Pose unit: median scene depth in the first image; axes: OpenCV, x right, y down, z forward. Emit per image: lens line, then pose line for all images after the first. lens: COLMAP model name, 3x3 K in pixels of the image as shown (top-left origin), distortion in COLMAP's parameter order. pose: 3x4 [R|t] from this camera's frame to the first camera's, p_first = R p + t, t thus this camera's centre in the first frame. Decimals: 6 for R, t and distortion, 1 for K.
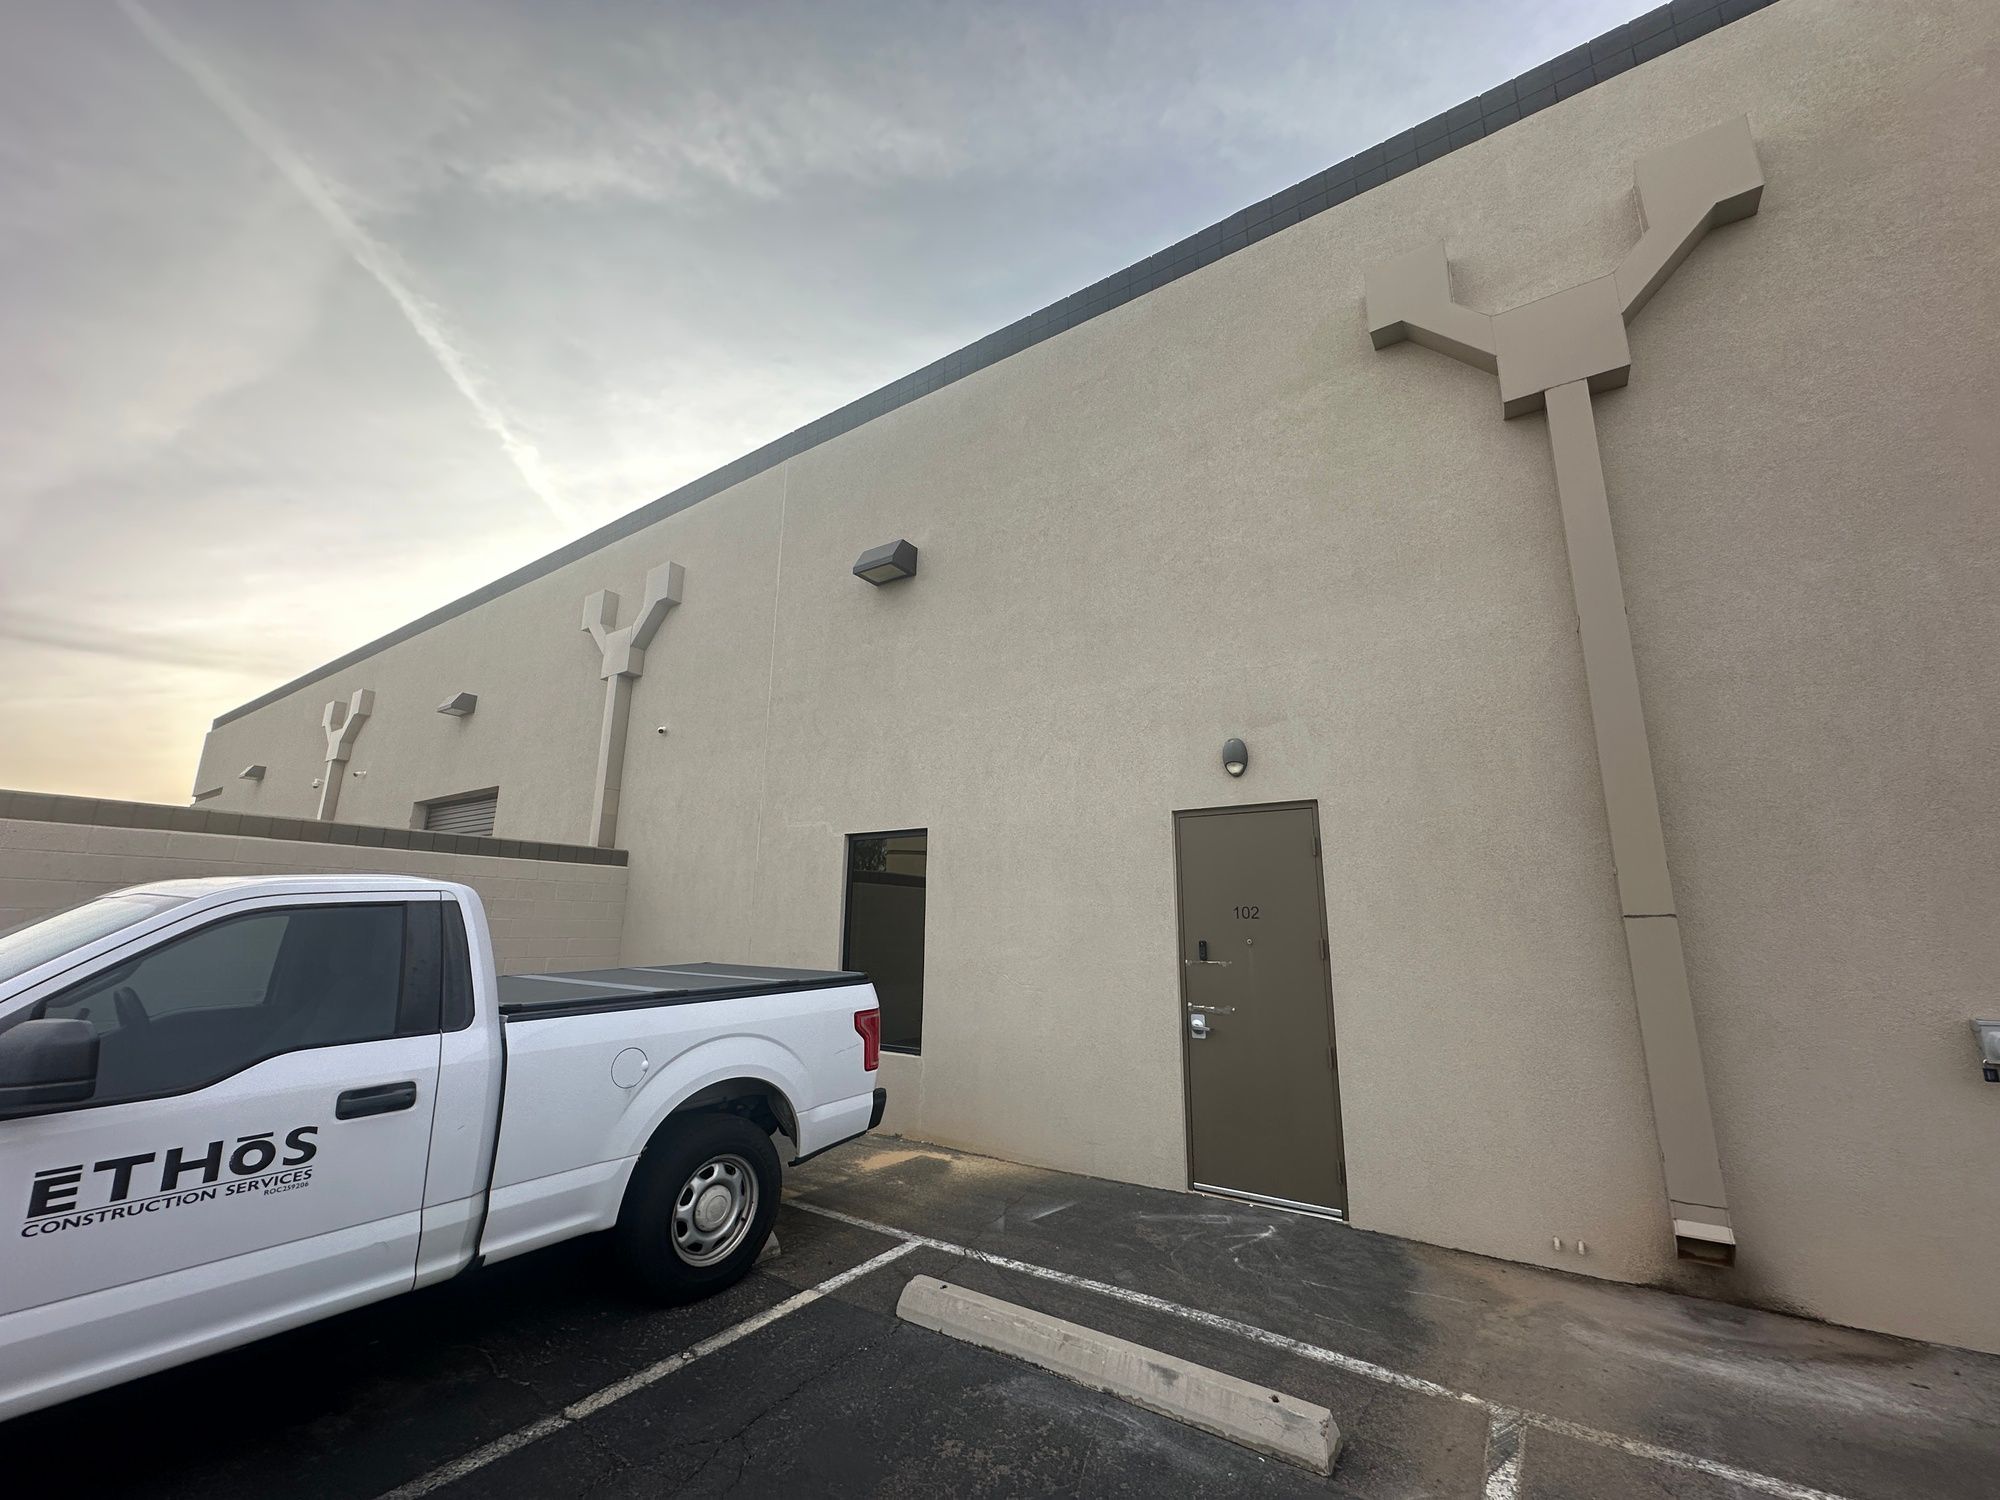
lens RADIAL K [[796.2, 0, 1003.4], [0, 796.2, 749.1], [0, 0, 1]] dist [-0.001586, 0.000266]
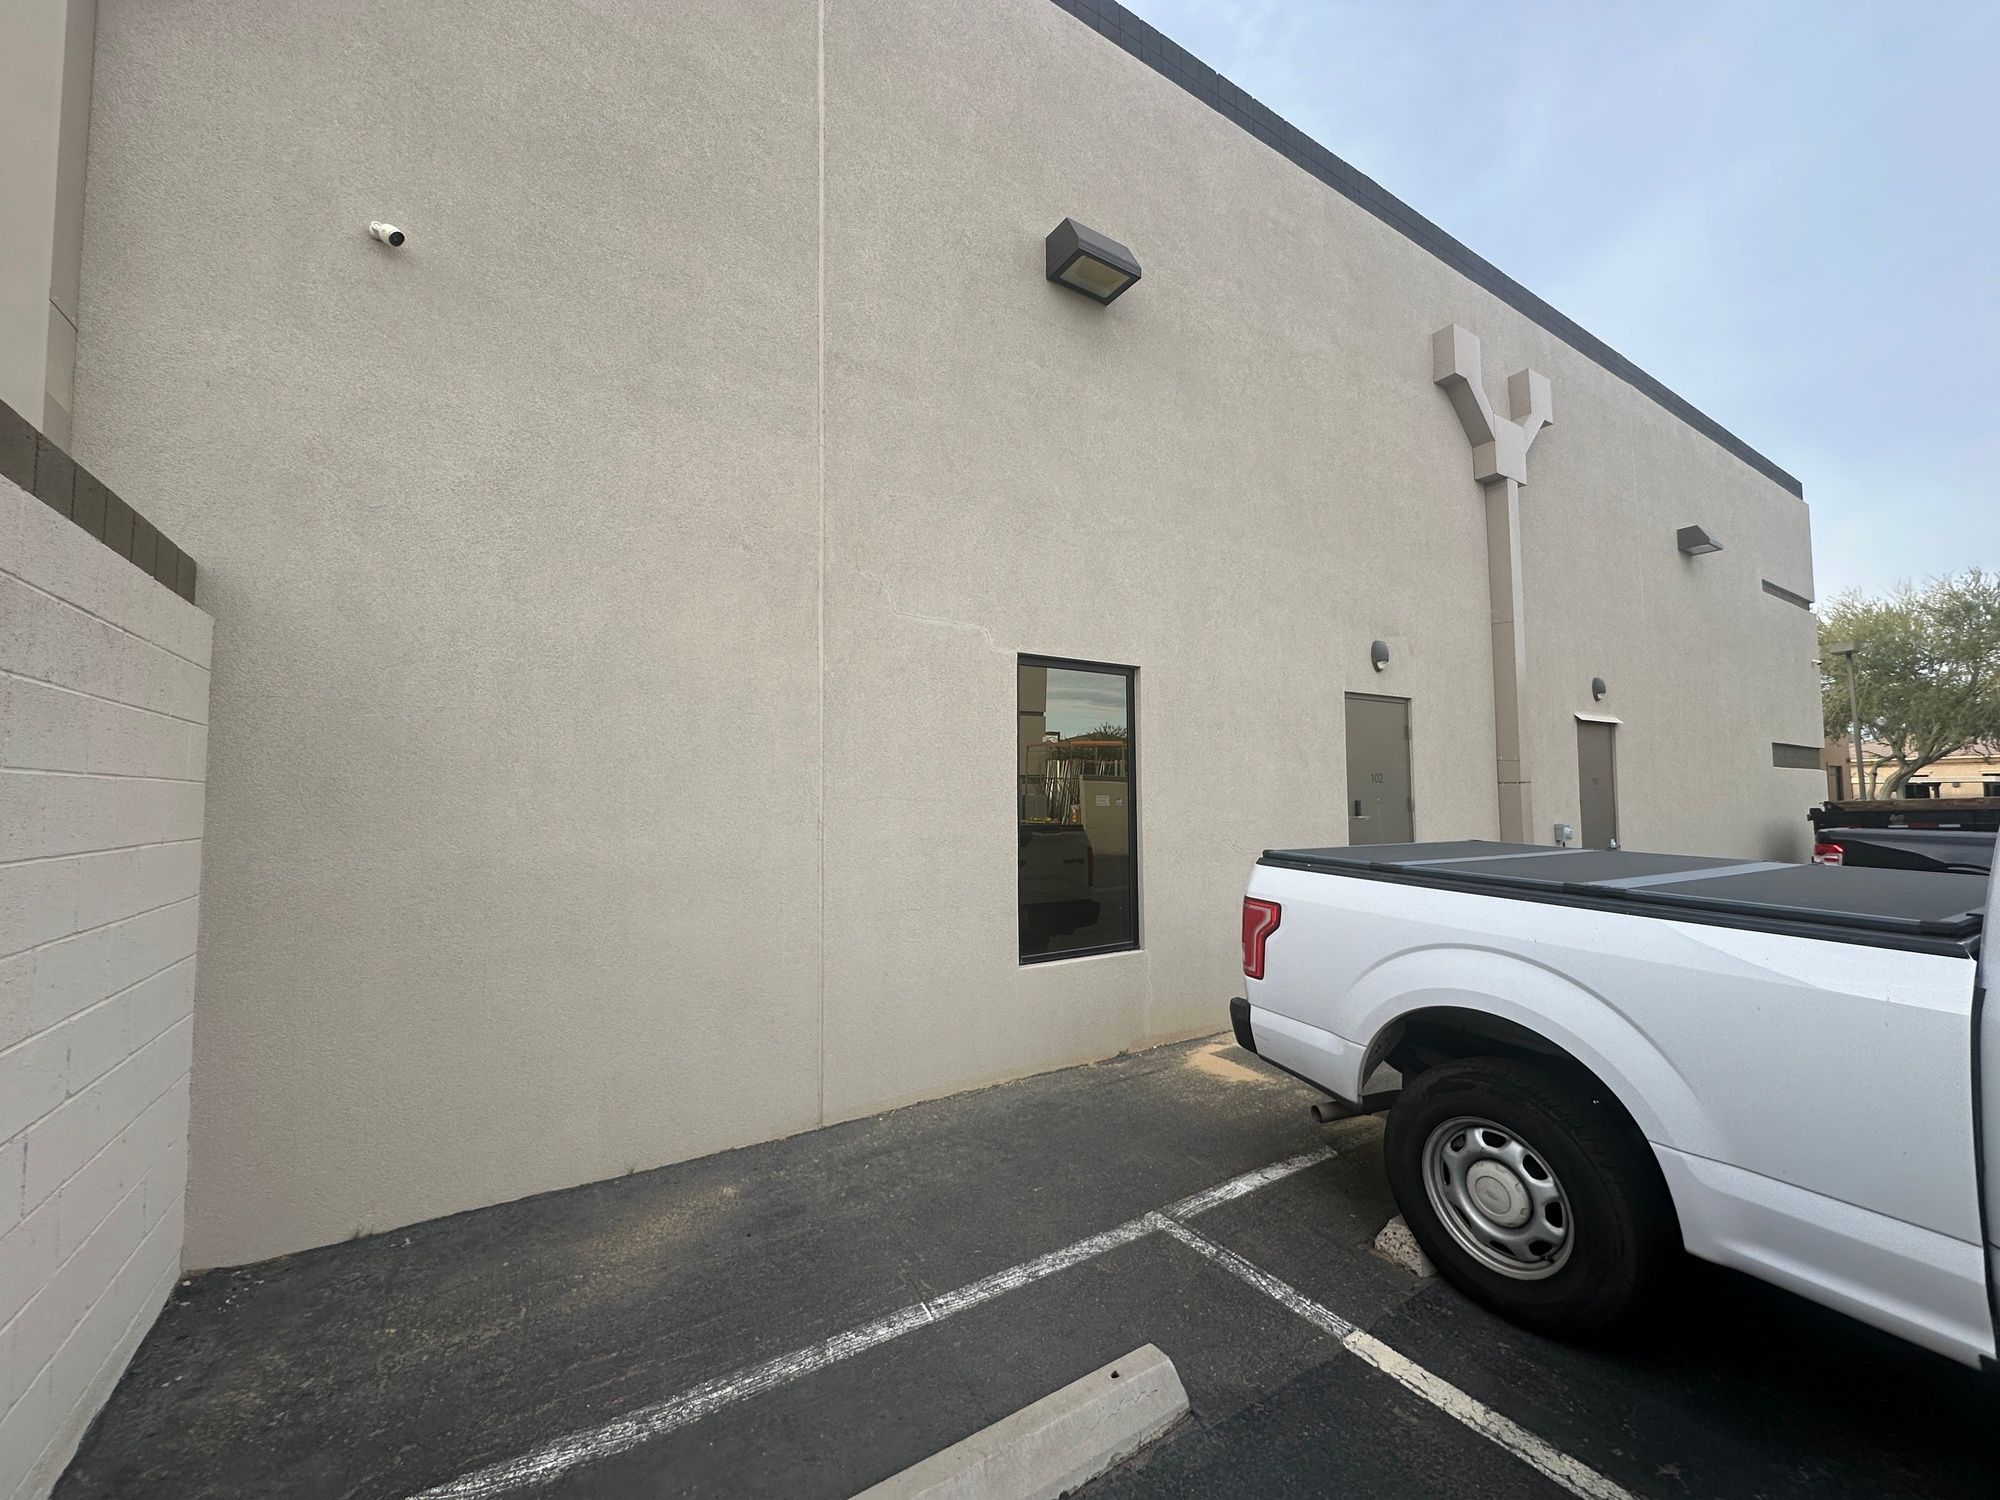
lens RADIAL K [[796.2, 0, 1003.4], [0, 796.2, 749.1], [0, 0, 1]] dist [-0.001586, 0.000266]
pose [[0.389927, 0.042517, 0.919864, -1.001962], [-0.190496, 0.981049, 0.035406, 0.205628], [-0.900926, -0.189036, 0.390637, 0.942860]]
